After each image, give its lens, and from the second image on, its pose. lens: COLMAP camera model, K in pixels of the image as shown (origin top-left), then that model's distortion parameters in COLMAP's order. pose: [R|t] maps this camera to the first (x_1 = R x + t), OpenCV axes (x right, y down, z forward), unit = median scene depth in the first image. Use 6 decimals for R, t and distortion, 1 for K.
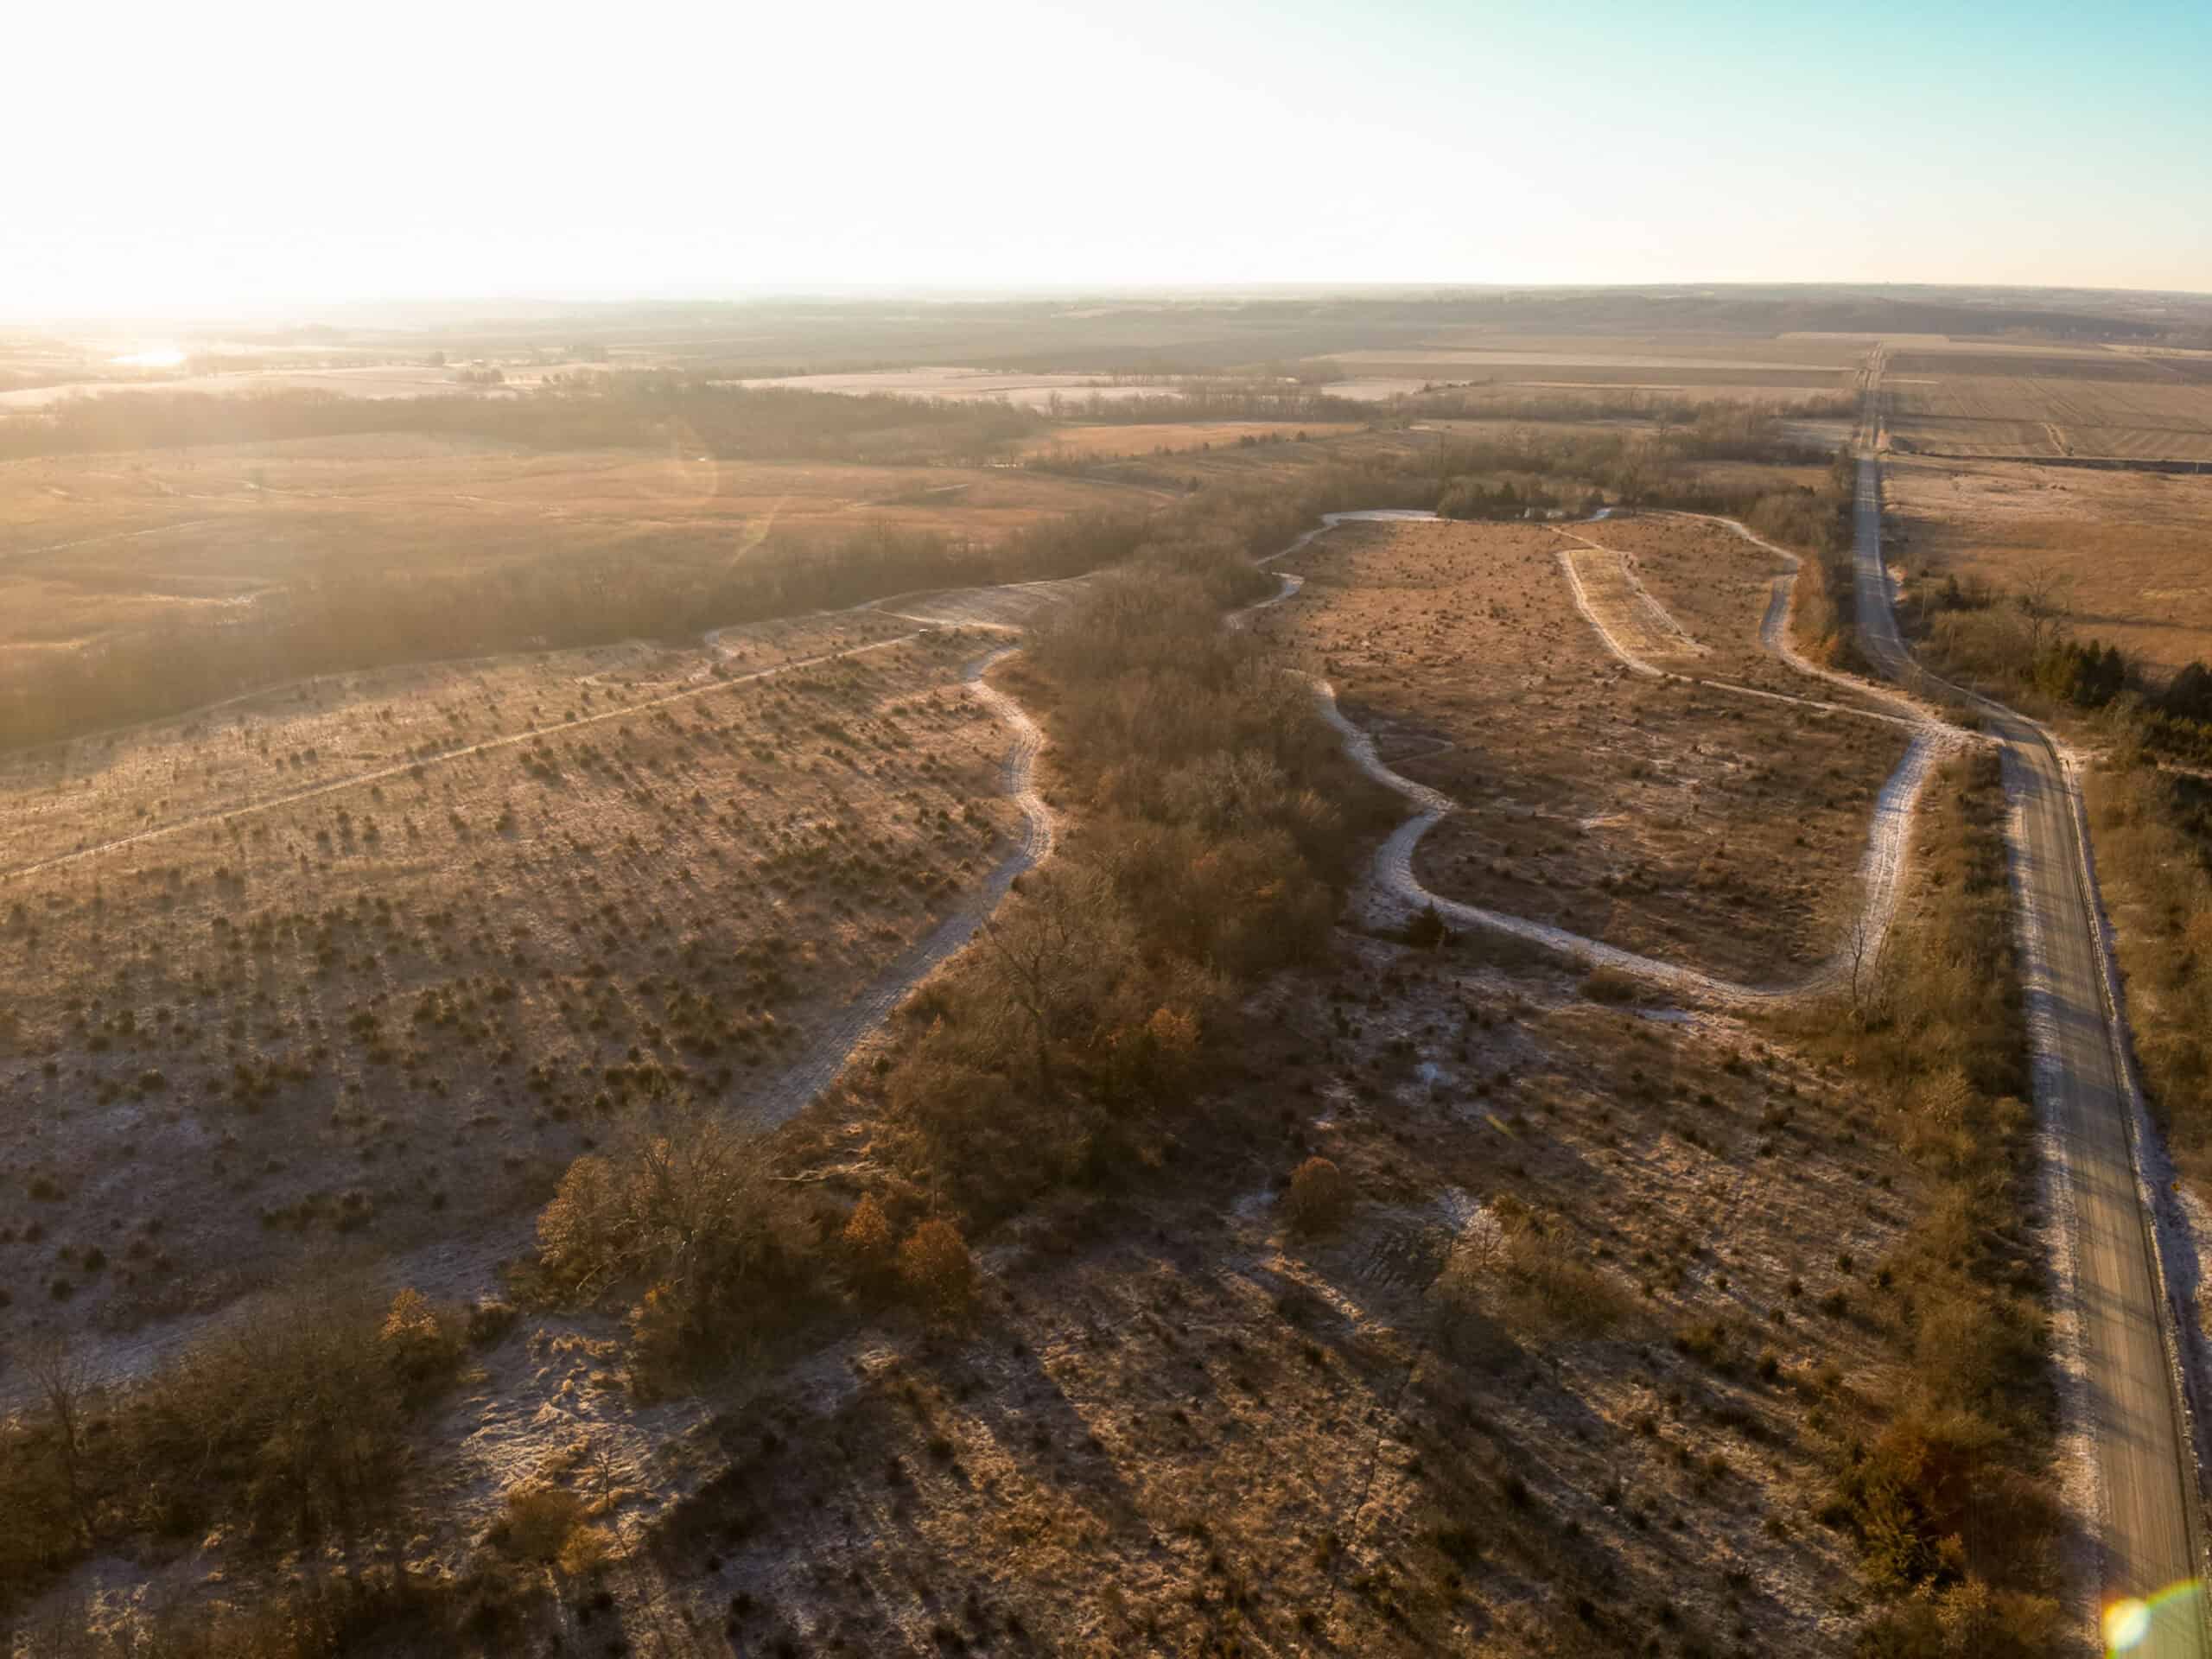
lens RADIAL K [[1622.8, 0, 1115.7], [0, 1622.8, 825.6], [0, 0, 1]] dist [0.090128, -0.193641]
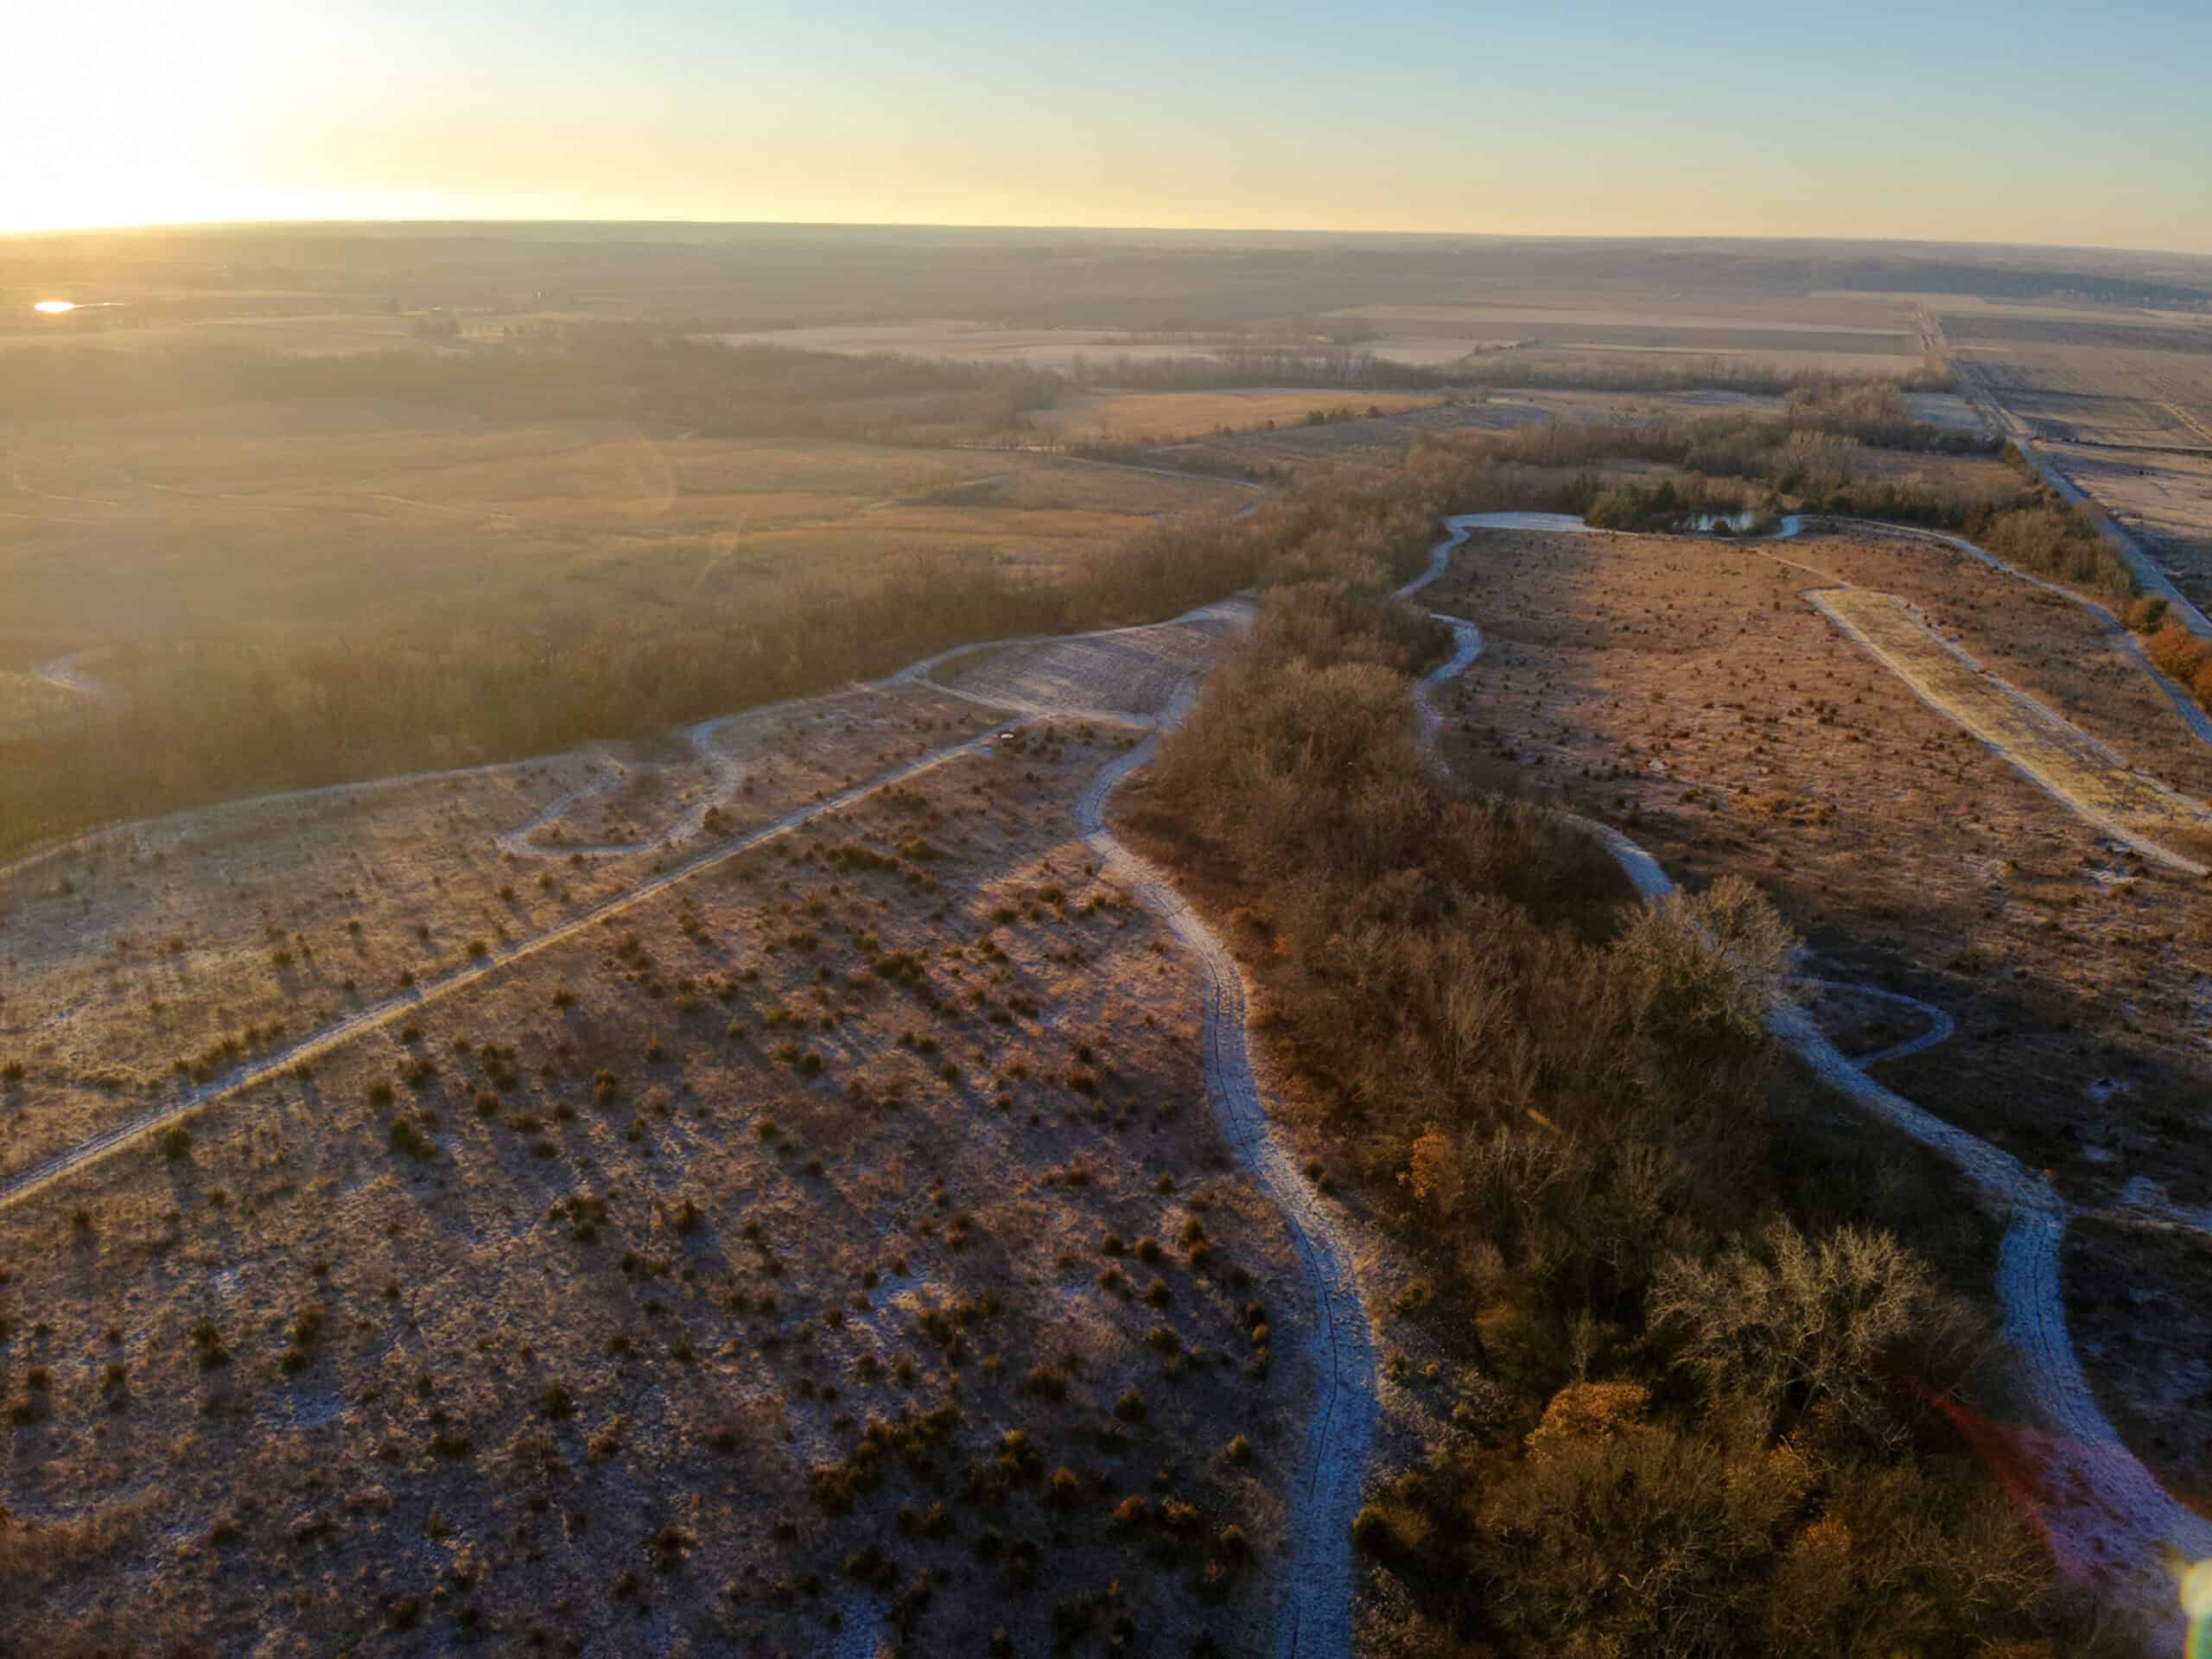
lens RADIAL K [[1622.8, 0, 1109.6], [0, 1622.8, 827.8], [0, 0, 1]] dist [0.090128, -0.193641]
pose [[0.999925, 0.007098, 0.010019, -0.093147], [-0.007401, 0.999504, 0.030597, -0.117740], [-0.009797, -0.030669, 0.999482, 0.345908]]
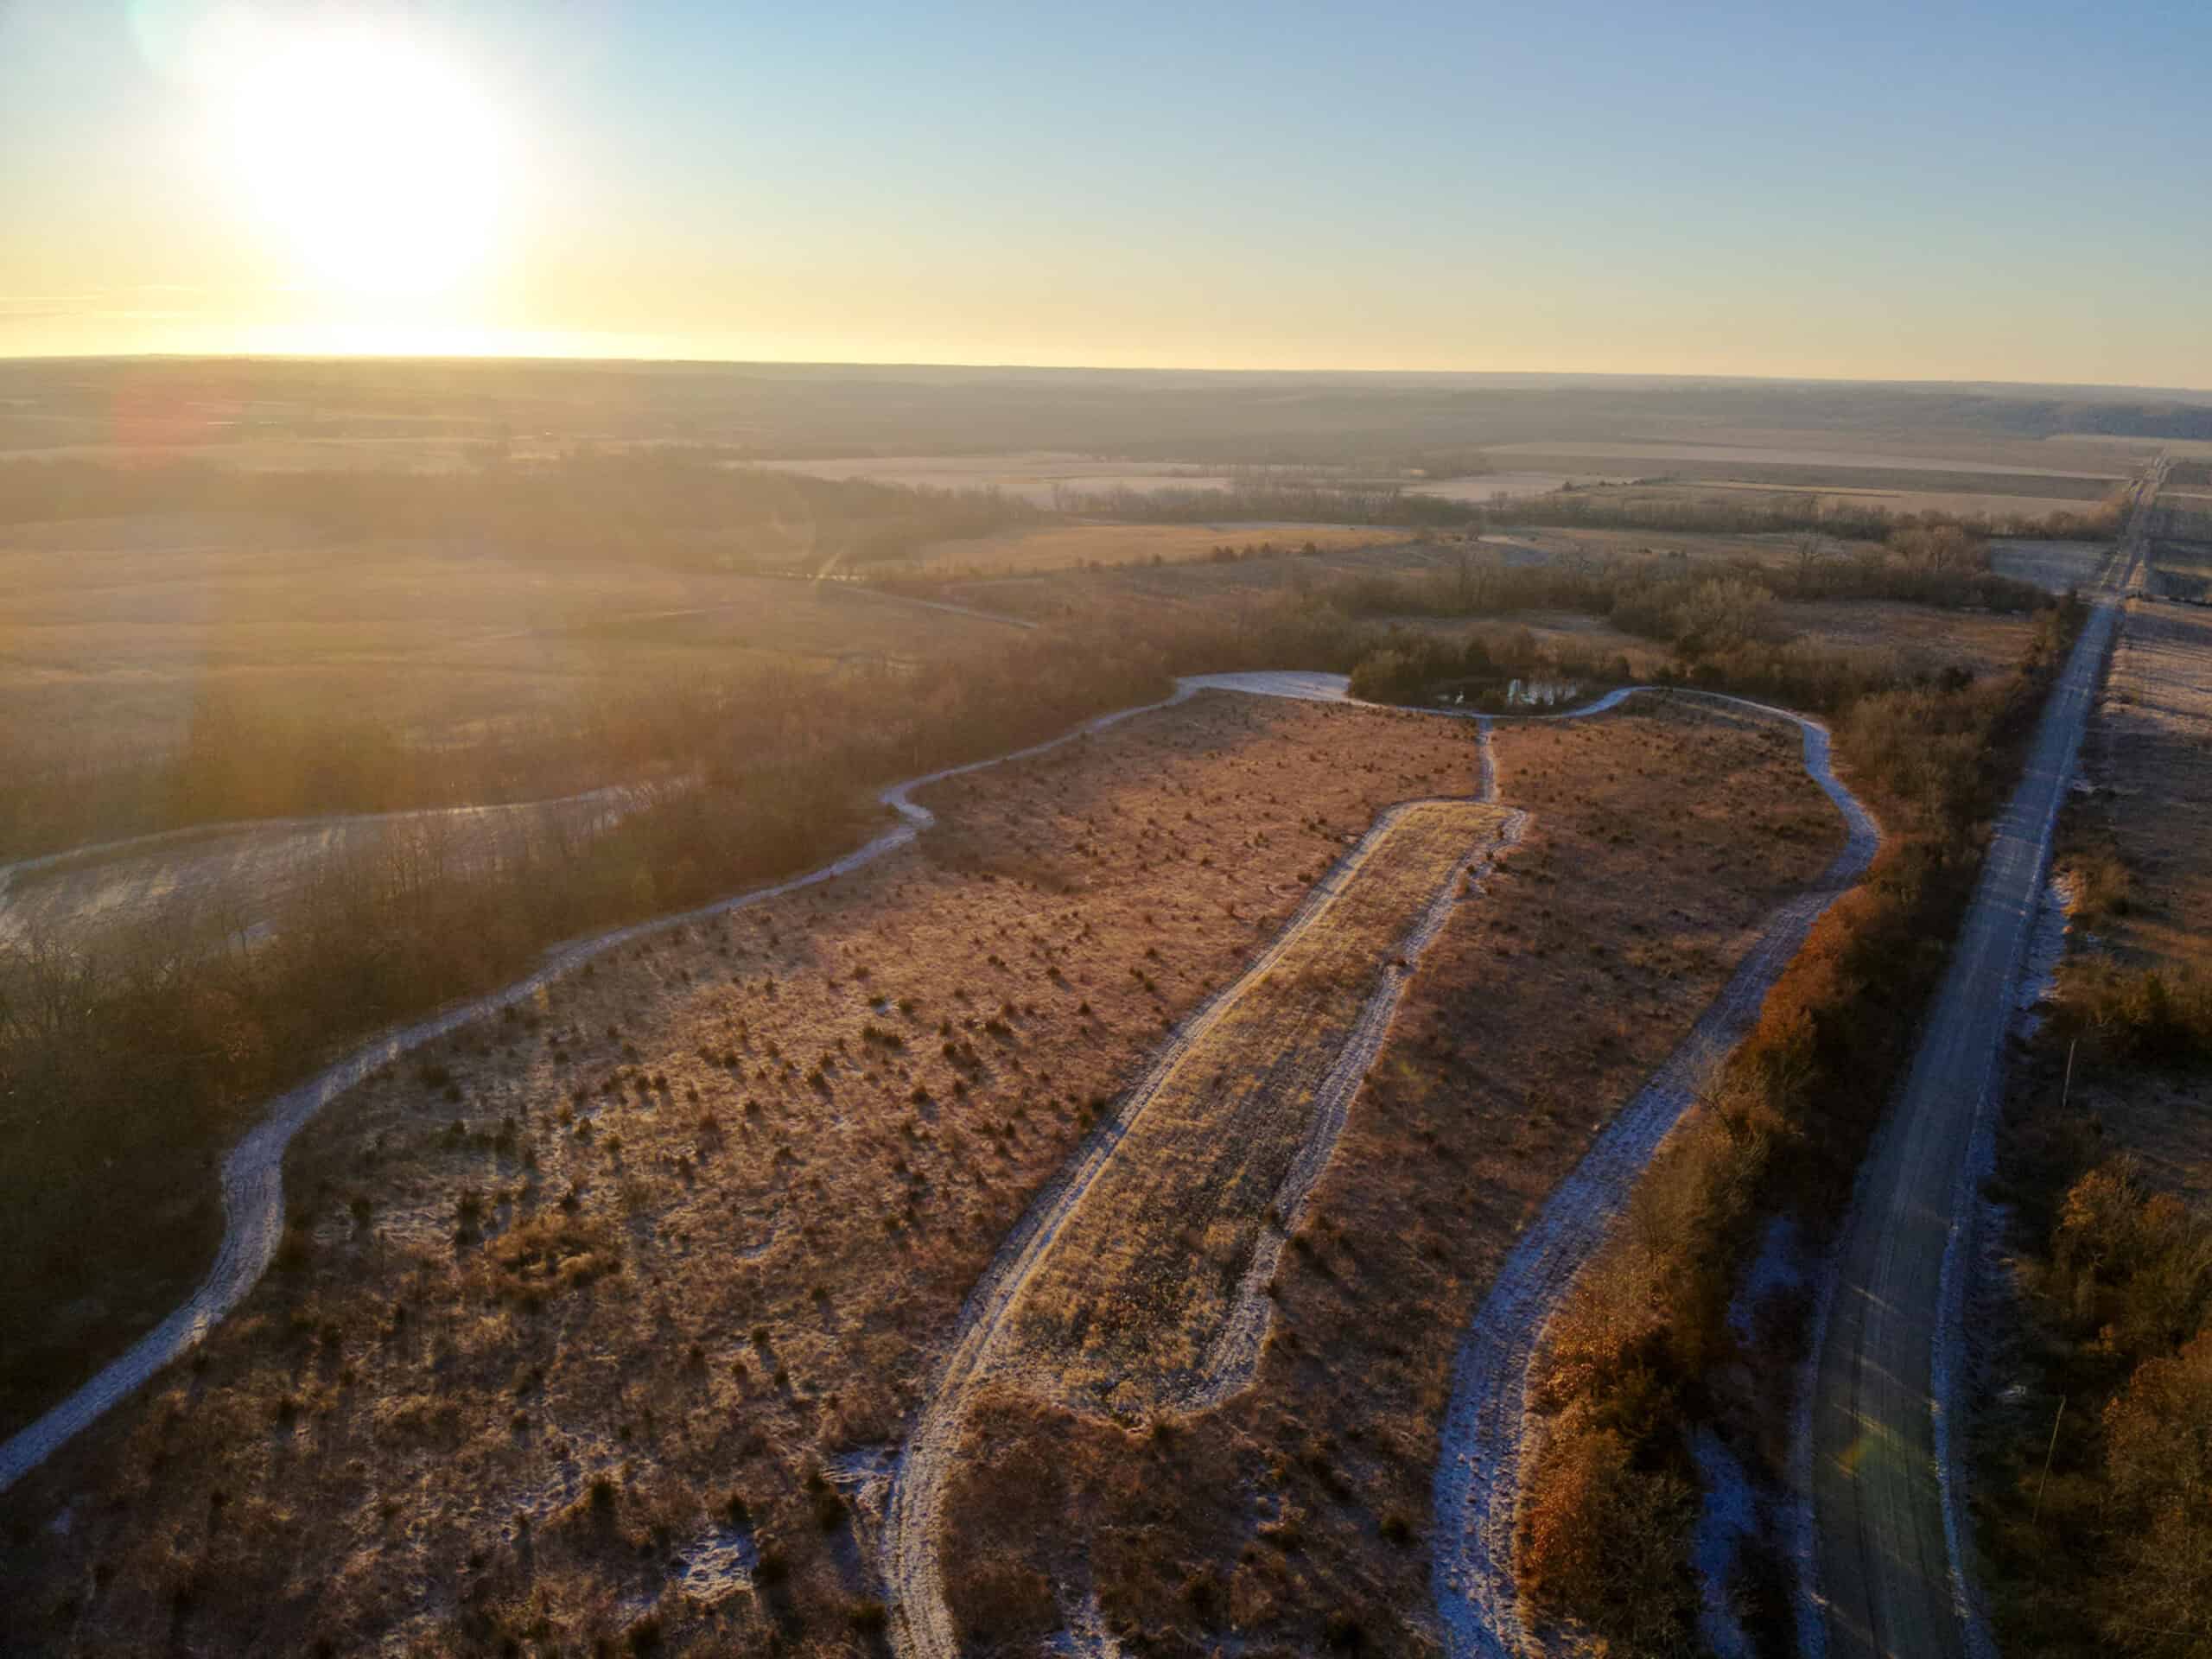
lens RADIAL K [[1622.8, 0, 1109.4], [0, 1622.8, 833.1], [0, 0, 1]] dist [0.090128, -0.193641]
pose [[0.988404, 0.052746, -0.142394, 0.375962], [-0.059078, 0.997427, -0.040612, -0.195294], [0.139886, 0.048554, 0.988977, 0.679283]]
